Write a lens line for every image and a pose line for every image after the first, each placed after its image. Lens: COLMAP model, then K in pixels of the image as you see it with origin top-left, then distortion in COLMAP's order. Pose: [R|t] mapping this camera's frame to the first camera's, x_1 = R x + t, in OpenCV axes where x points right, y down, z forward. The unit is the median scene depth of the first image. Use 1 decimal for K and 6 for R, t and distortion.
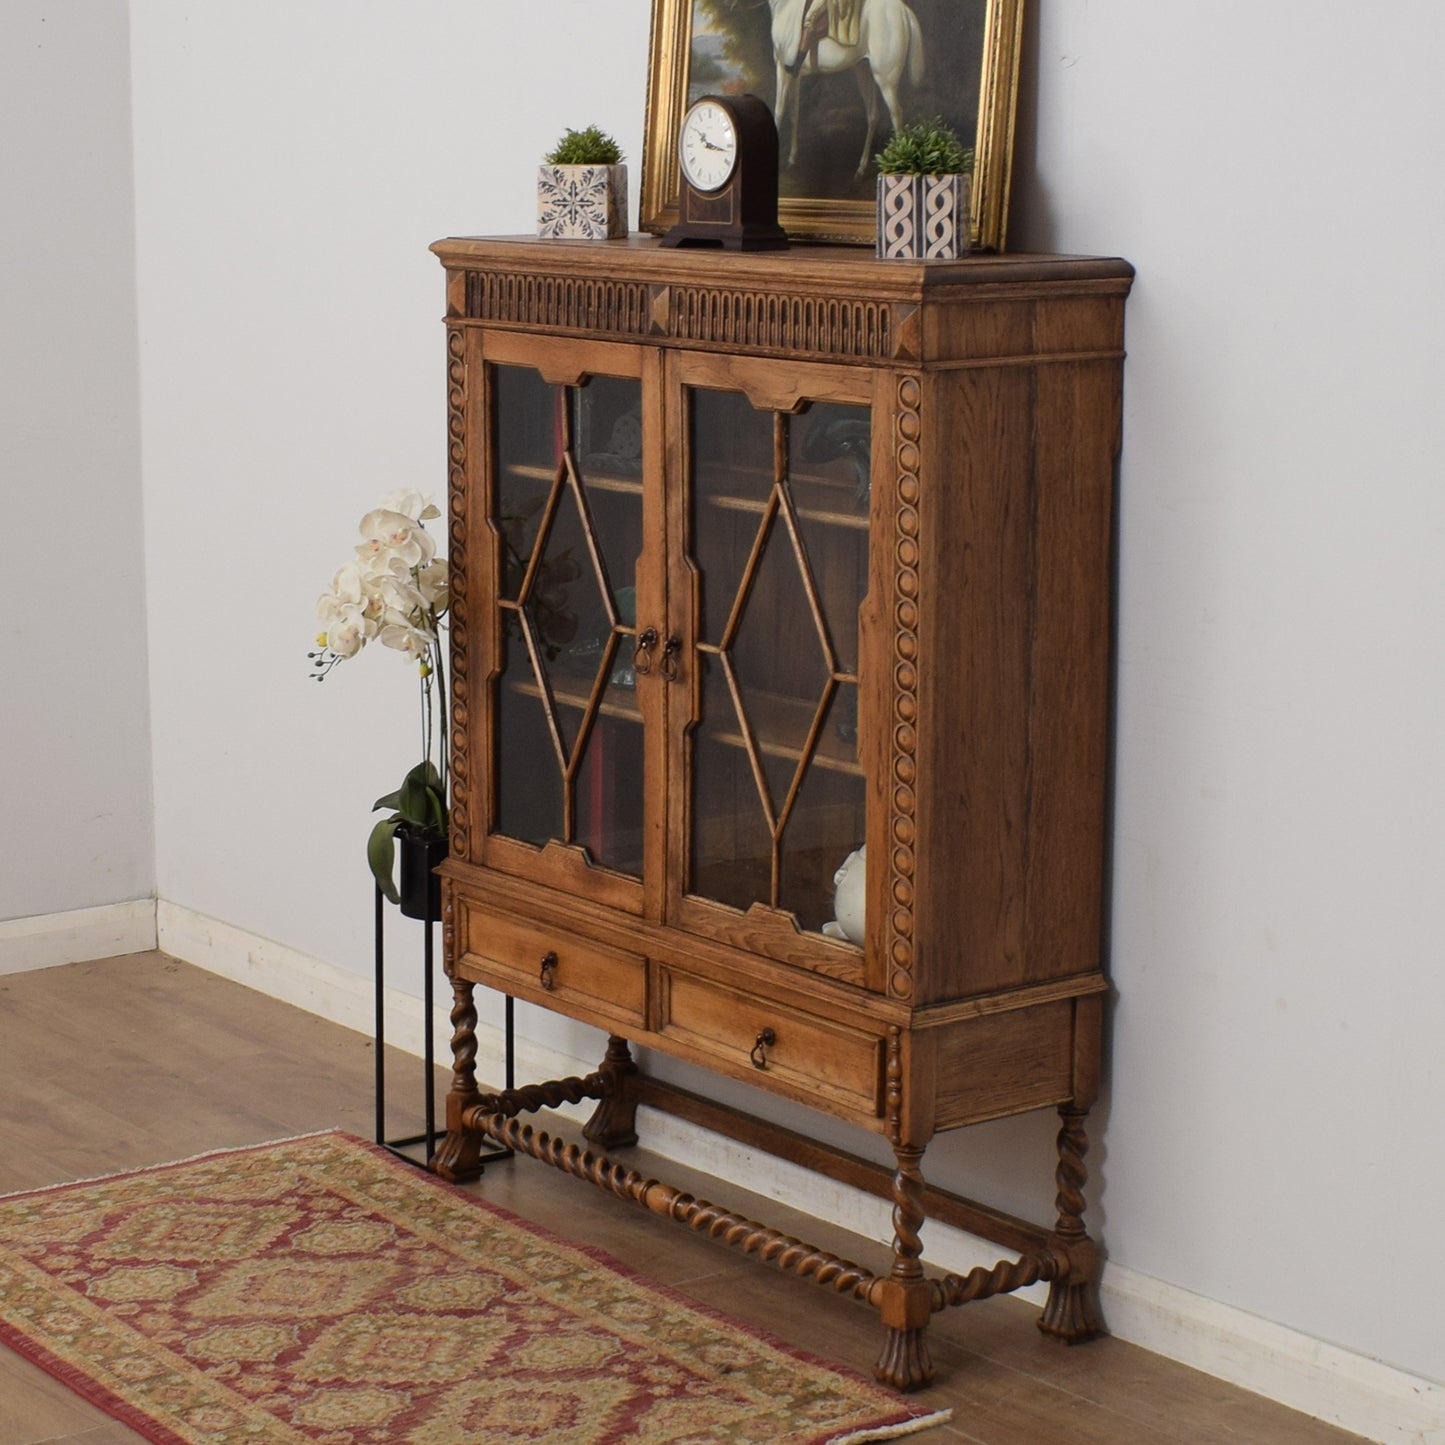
lens RADIAL K [[3405.1, 0, 692.6], [0, 3405.1, 684.0], [0, 0, 1]] dist [-0.090458, 0.000000]
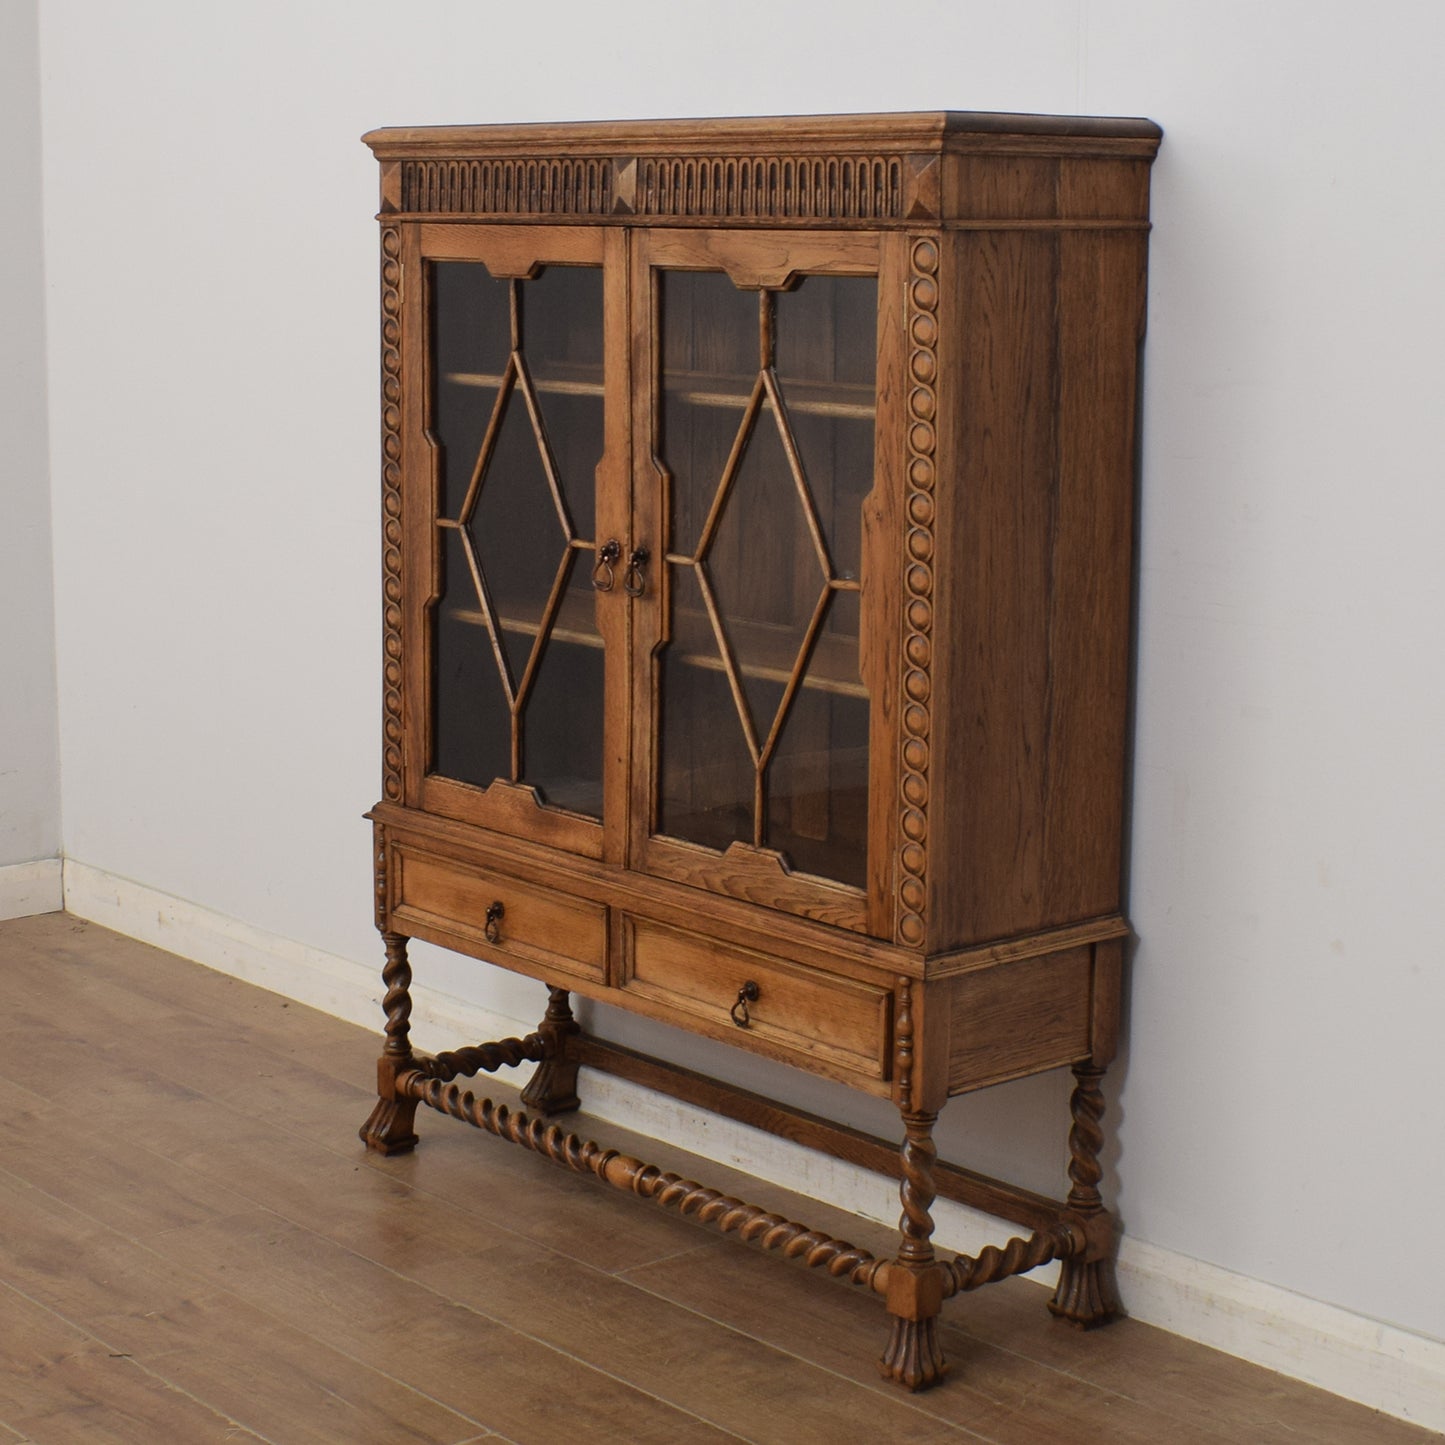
lens RADIAL K [[2854.4, 0, 714.4], [0, 2854.4, 620.1], [0, 0, 1]] dist [-0.094339, 0.000000]
pose [[0.997683, -0.002894, 0.067965, -0.037279], [0.004812, 0.999594, -0.028074, 0.026393], [-0.067857, 0.028336, 0.997293, 0.243847]]
